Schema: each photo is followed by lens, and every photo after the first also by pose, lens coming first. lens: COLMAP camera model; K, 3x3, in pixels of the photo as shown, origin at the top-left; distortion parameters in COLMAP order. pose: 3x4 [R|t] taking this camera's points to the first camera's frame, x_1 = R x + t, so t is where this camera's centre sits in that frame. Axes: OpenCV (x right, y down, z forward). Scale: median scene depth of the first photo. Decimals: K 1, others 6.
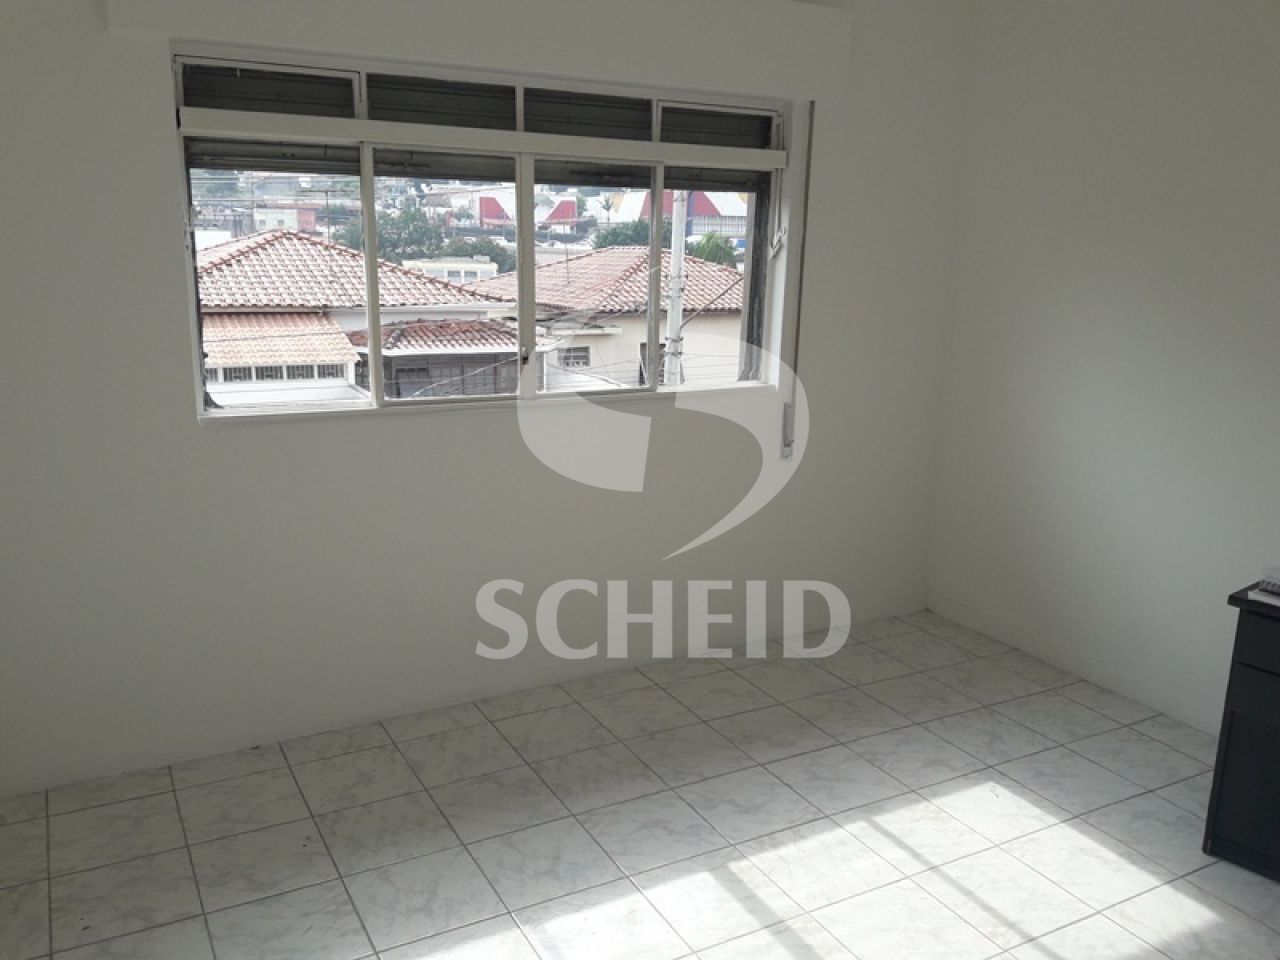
lens RADIAL K [[1039.8, 0, 640.0], [0, 1039.8, 480.0], [0, 0, 1]] dist [-0.012823, -0.006179]
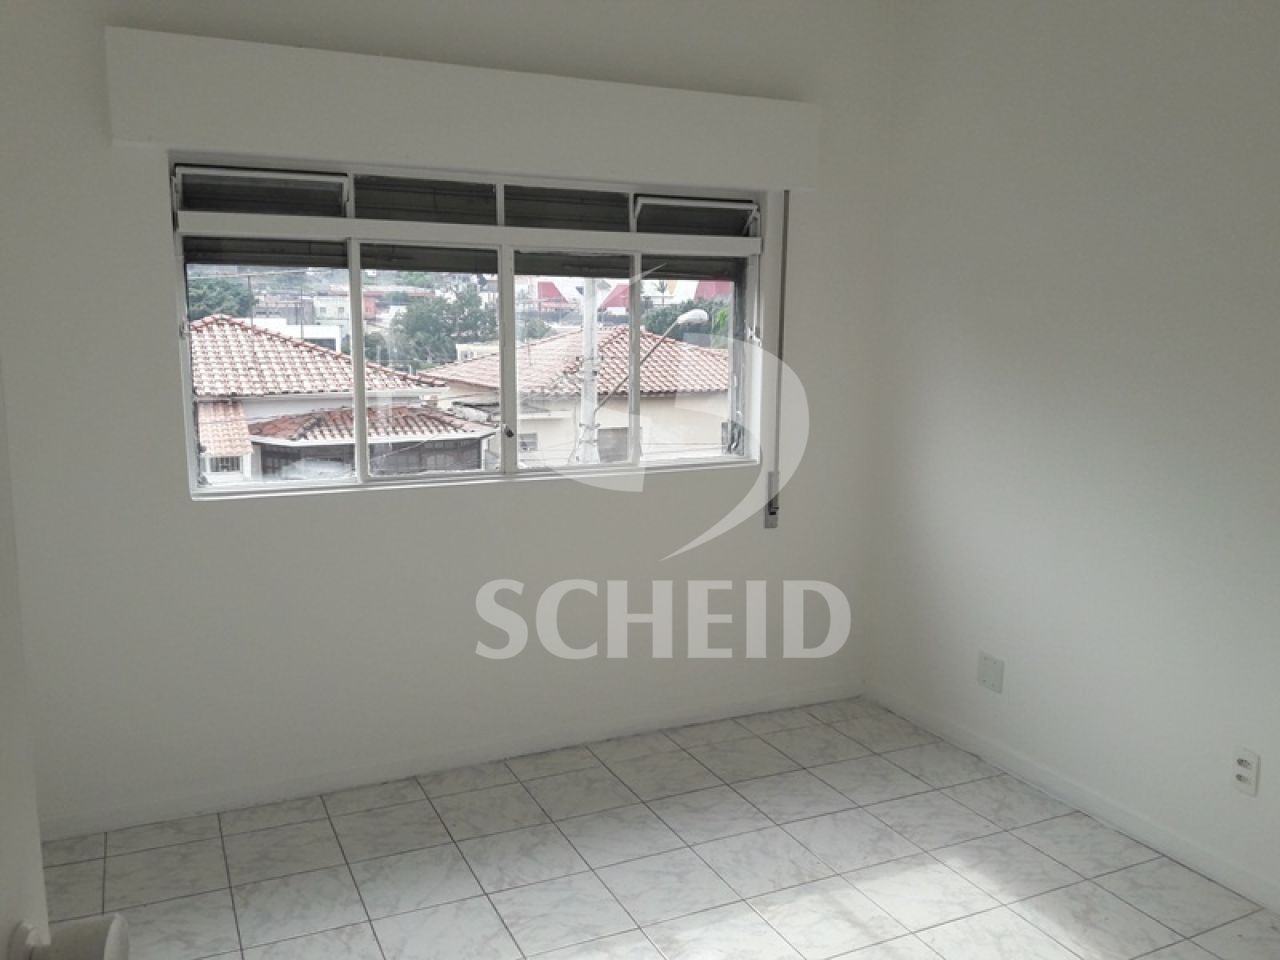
lens RADIAL K [[1059.0, 0, 637.3], [0, 1059.0, 443.0], [0, 0, 1]] dist [0.004480, -0.006878]
pose [[0.997172, -0.006344, -0.074881, 0.100887], [-0.002055, 0.993756, -0.111561, 0.003204], [0.075121, 0.111399, 0.990932, -0.031167]]
